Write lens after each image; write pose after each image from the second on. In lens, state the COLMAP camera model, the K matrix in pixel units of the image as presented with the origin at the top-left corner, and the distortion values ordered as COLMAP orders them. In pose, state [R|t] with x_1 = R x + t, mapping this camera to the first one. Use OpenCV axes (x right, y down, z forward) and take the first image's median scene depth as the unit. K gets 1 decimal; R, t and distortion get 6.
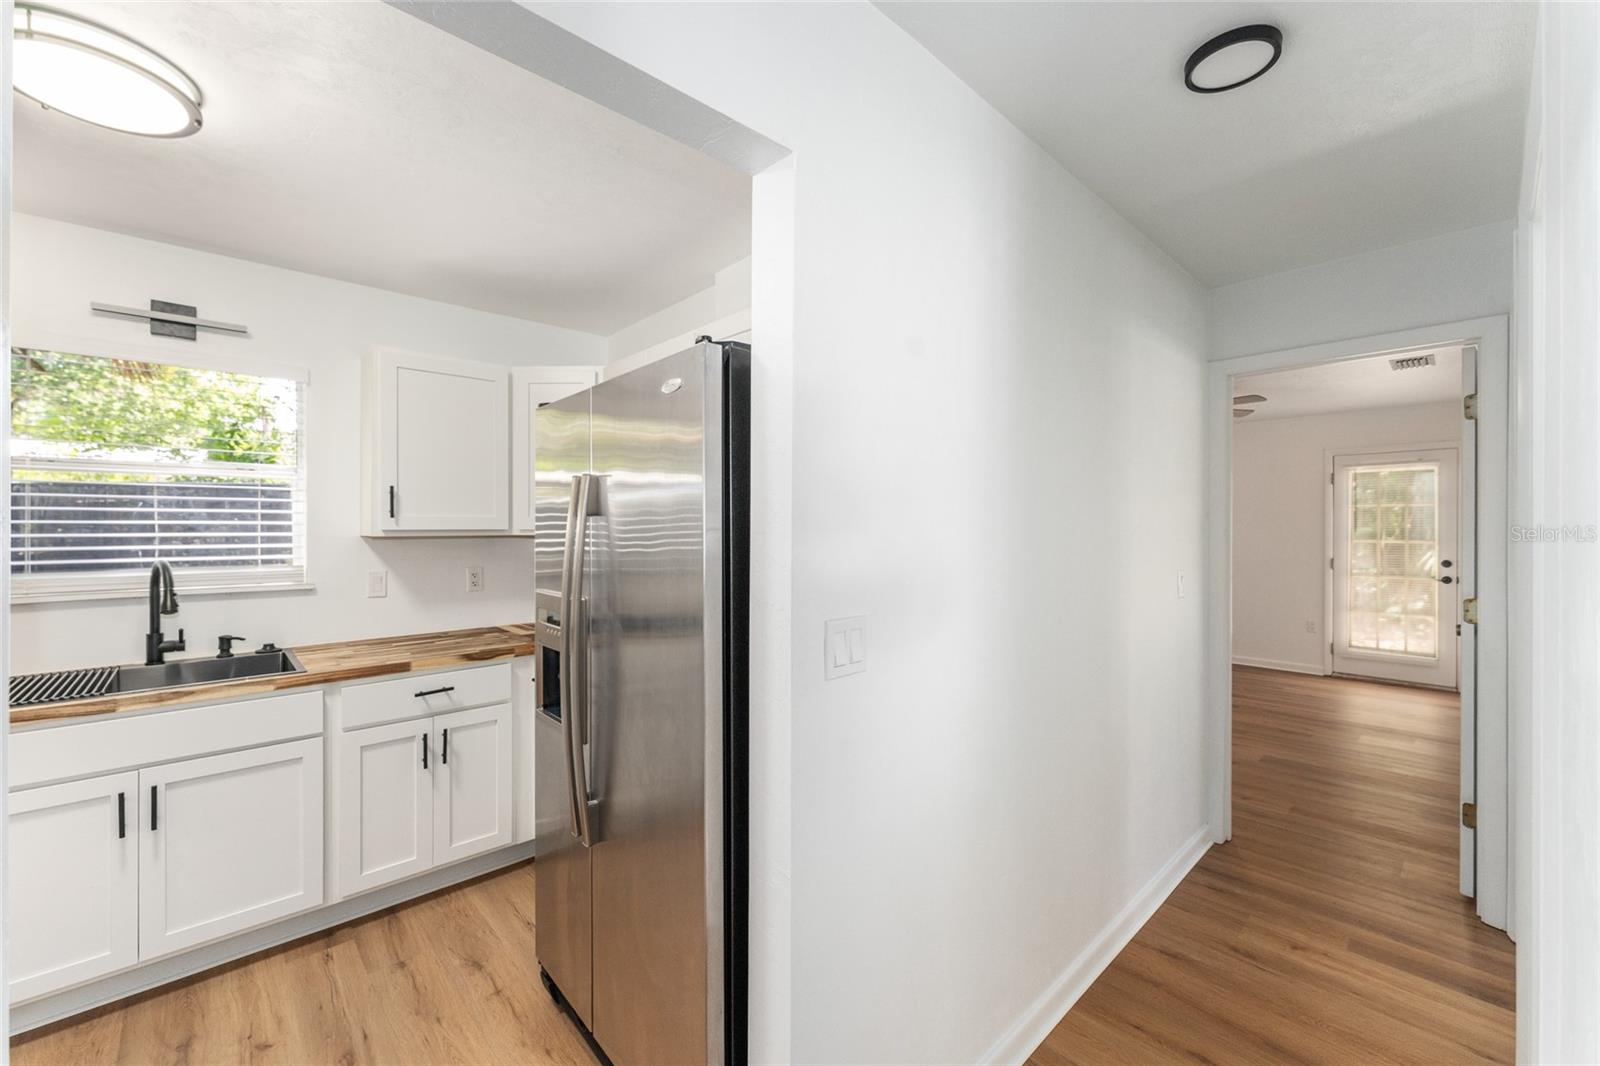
lens RADIAL K [[644.1, 0, 796.8], [0, 644.1, 527.7], [0, 0, 1]] dist [-0.002383, 0.000030]
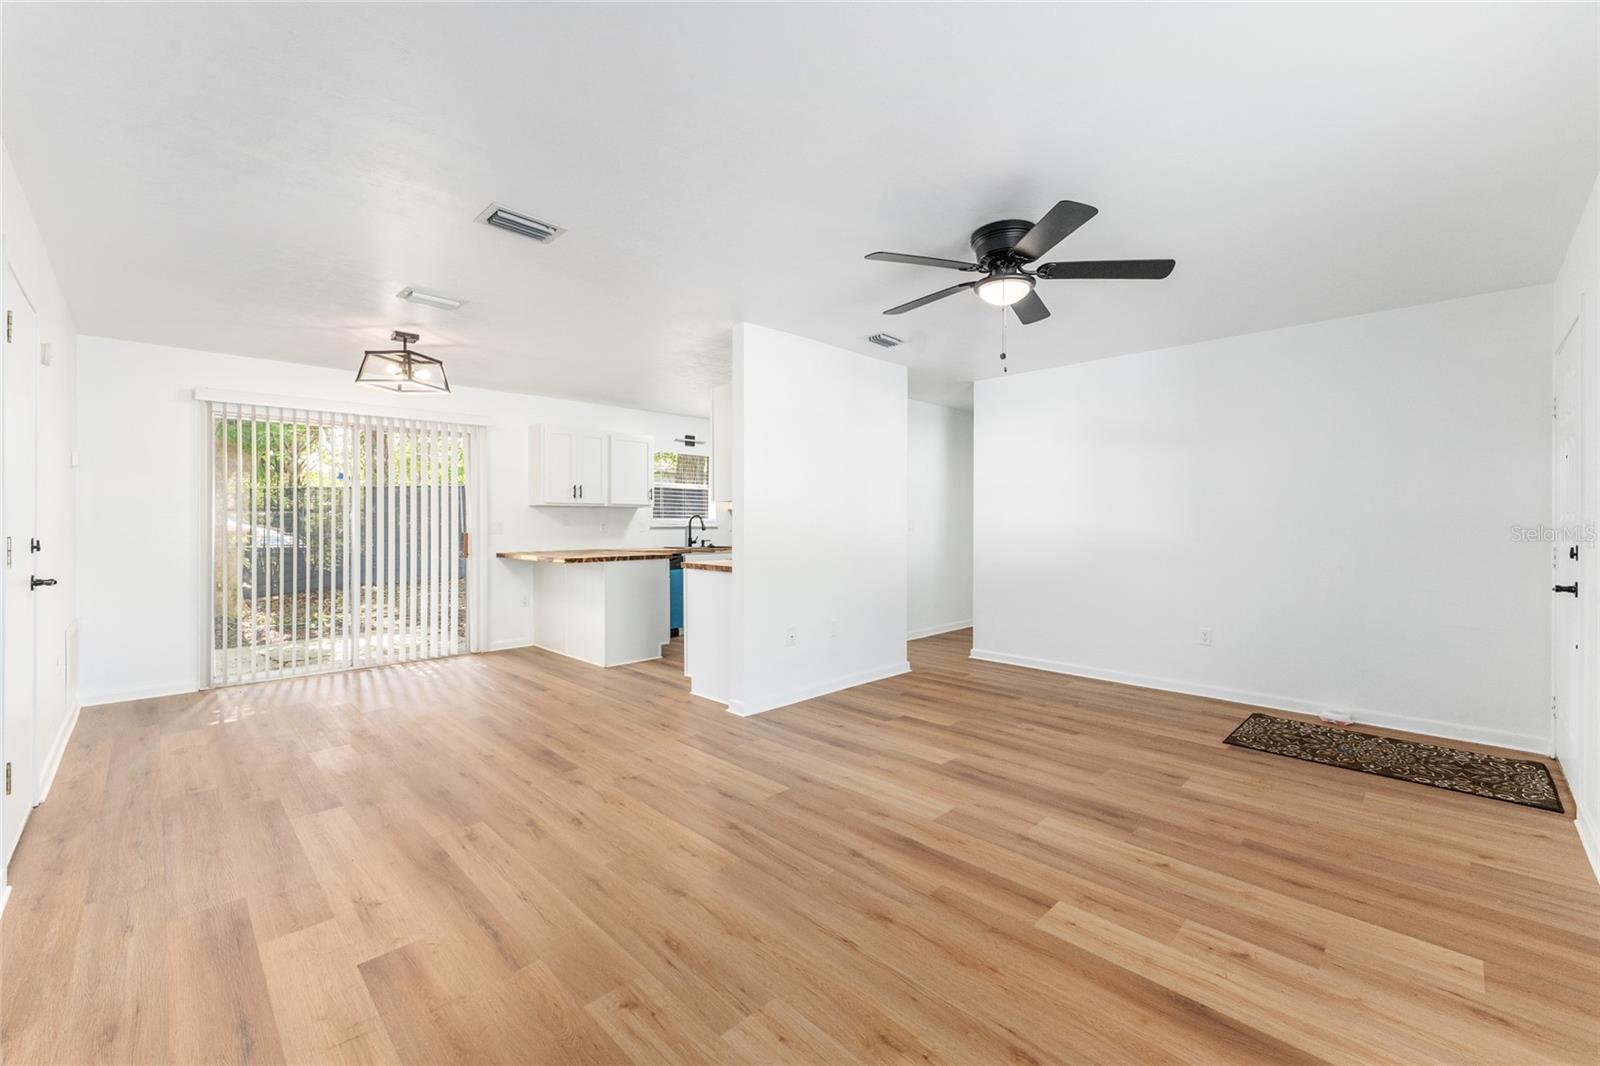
lens RADIAL K [[644.1, 0, 801.2], [0, 644.1, 530.5], [0, 0, 1]] dist [-0.002383, 0.000030]
pose [[0.999292, 0.002313, 0.037542, -0.540544], [-0.002770, 0.999922, 0.012139, 0.083672], [-0.037511, -0.012234, 0.999221, -2.259896]]
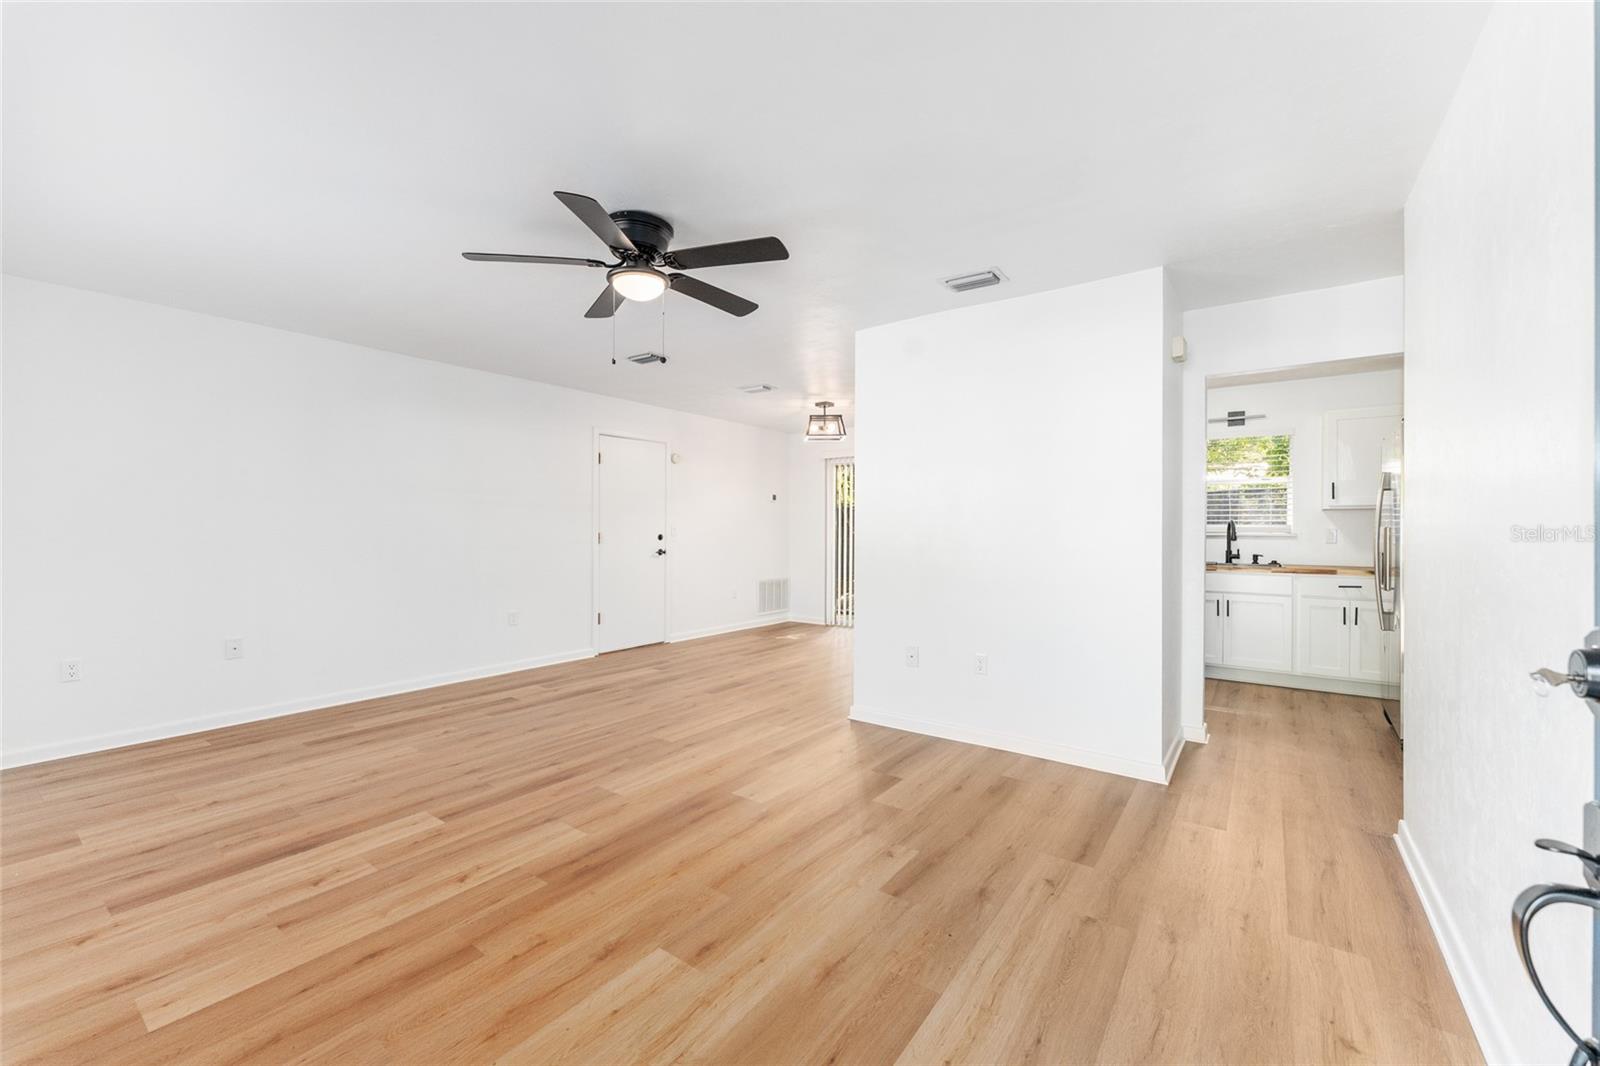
lens RADIAL K [[644.1, 0, 800.1], [0, 644.1, 528.8], [0, 0, 1]] dist [-0.002383, 0.000030]
pose [[0.198359, 0.004491, -0.980119, 1.034607], [-0.004551, 0.999983, 0.003661, 0.079887], [0.980119, 0.003735, 0.198376, -1.042855]]
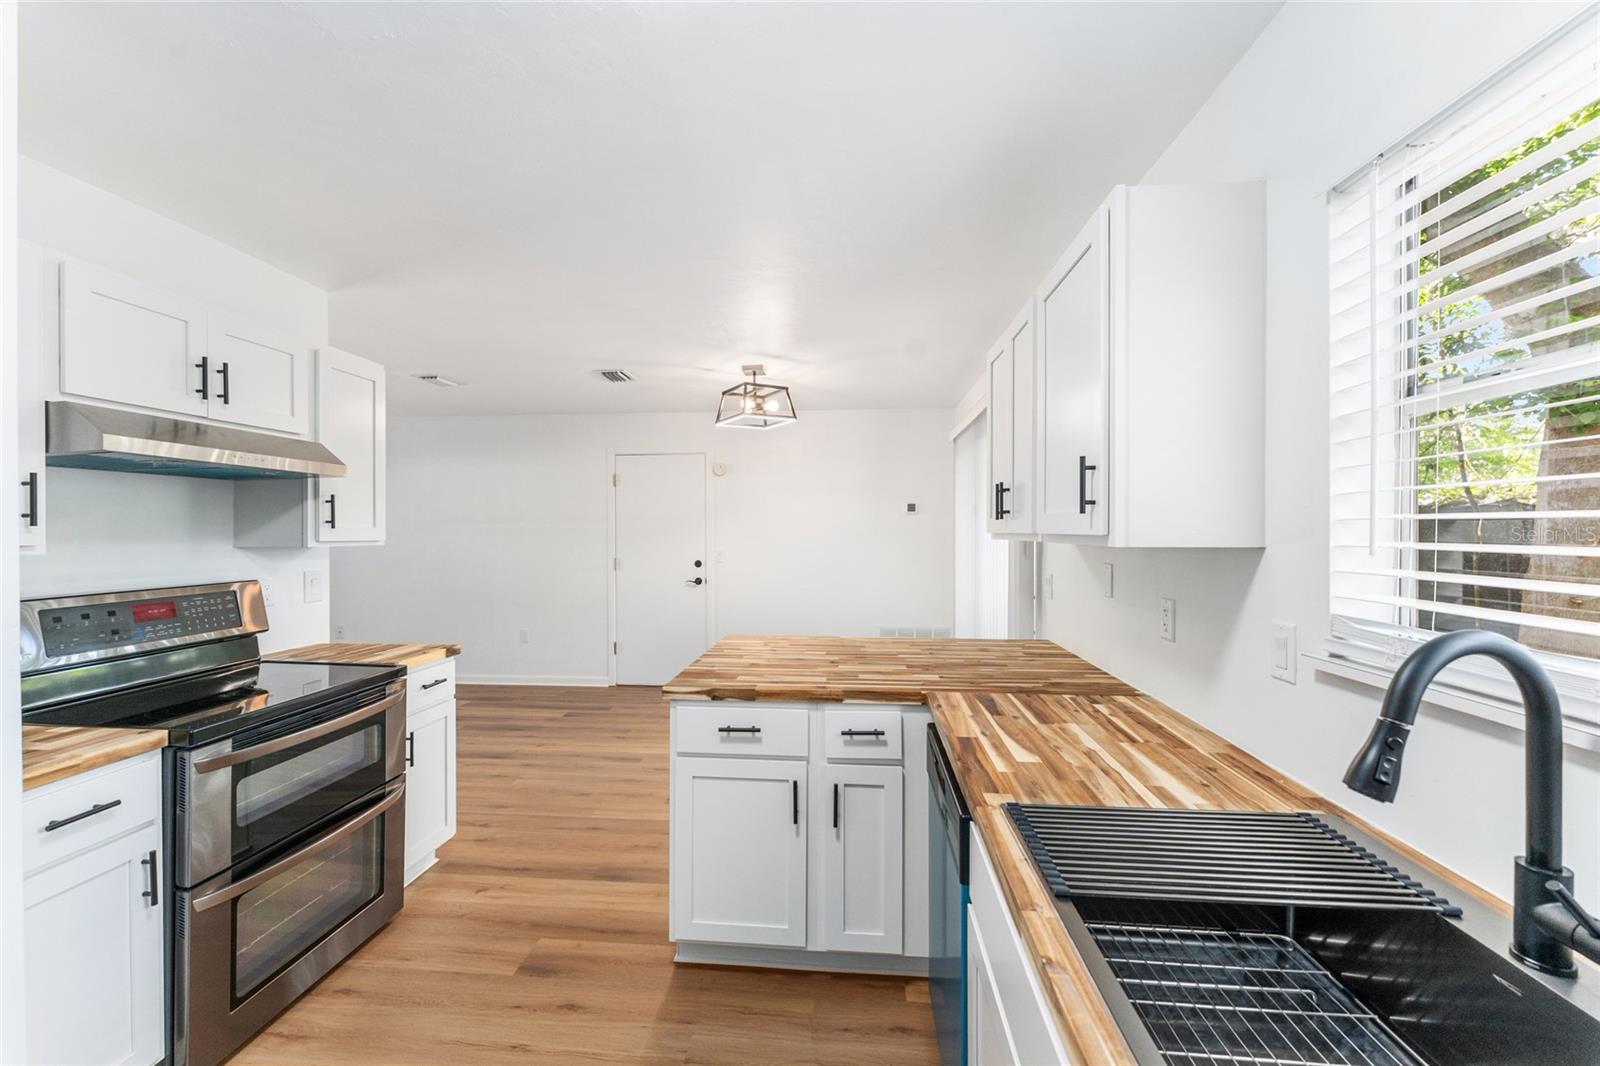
lens RADIAL K [[644.1, 0, 804.4], [0, 644.1, 530.0], [0, 0, 1]] dist [-0.002383, 0.000030]
pose [[-0.737930, 0.001294, -0.674876, -0.501032], [0.000411, 0.999999, 0.001469, -0.000031], [0.674877, 0.000807, -0.737930, 0.961699]]
